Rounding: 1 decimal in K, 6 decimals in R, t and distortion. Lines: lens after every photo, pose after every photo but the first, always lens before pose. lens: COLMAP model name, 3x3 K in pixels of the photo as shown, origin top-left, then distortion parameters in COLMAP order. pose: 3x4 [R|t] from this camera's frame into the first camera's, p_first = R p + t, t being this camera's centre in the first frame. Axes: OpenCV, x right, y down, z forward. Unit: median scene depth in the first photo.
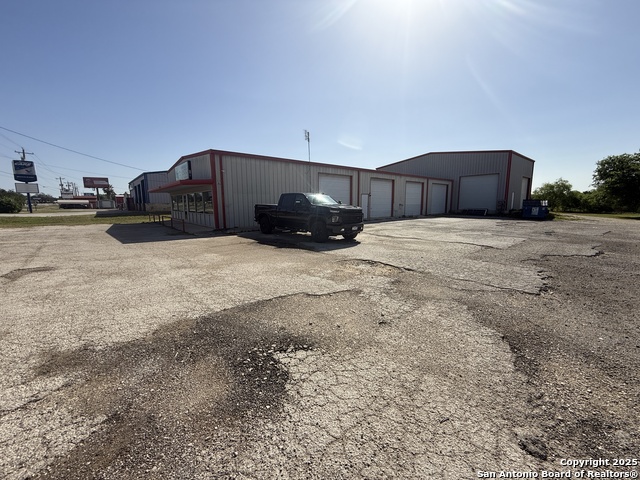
lens RADIAL K [[253.4, 0, 321.7], [0, 253.4, 238.2], [0, 0, 1]] dist [-0.001070, 0.000002]
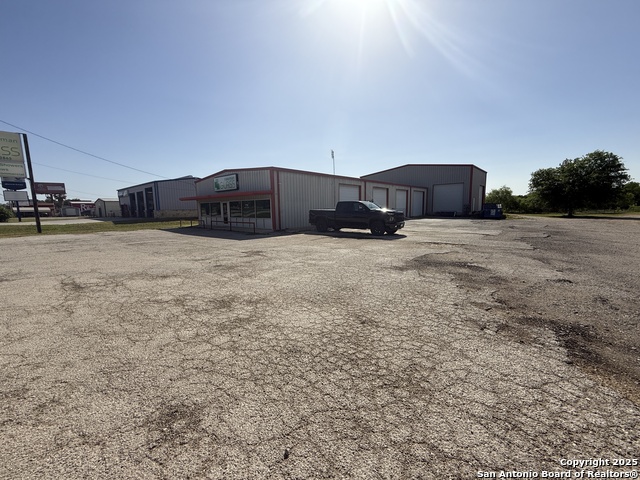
lens RADIAL K [[253.4, 0, 320.6], [0, 253.4, 239.0], [0, 0, 1]] dist [-0.001070, 0.000002]
pose [[0.989539, -0.028518, 0.141422, -0.193509], [0.030585, 0.999454, -0.012468, 0.015857], [-0.140990, 0.016663, 0.989871, -0.136686]]
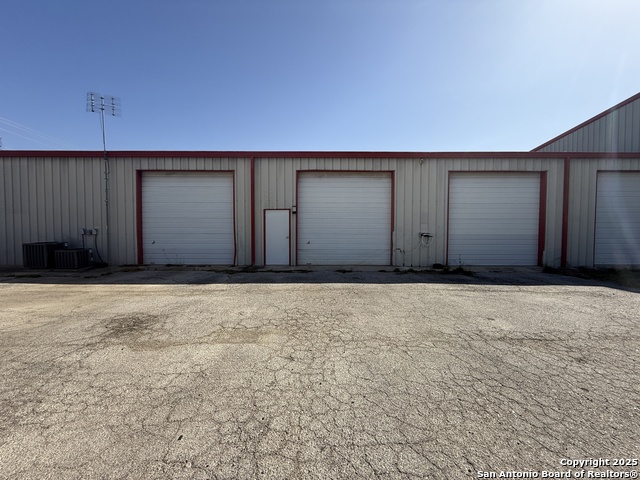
lens RADIAL K [[355.2, 0, 319.0], [0, 355.2, 241.9], [0, 0, 1]] dist [0.000636, 0.000015]
pose [[0.753766, 0.036040, -0.656153, 0.508726], [-0.096565, 0.993730, -0.056348, -0.075257], [0.650009, 0.105834, 0.752521, 0.489082]]
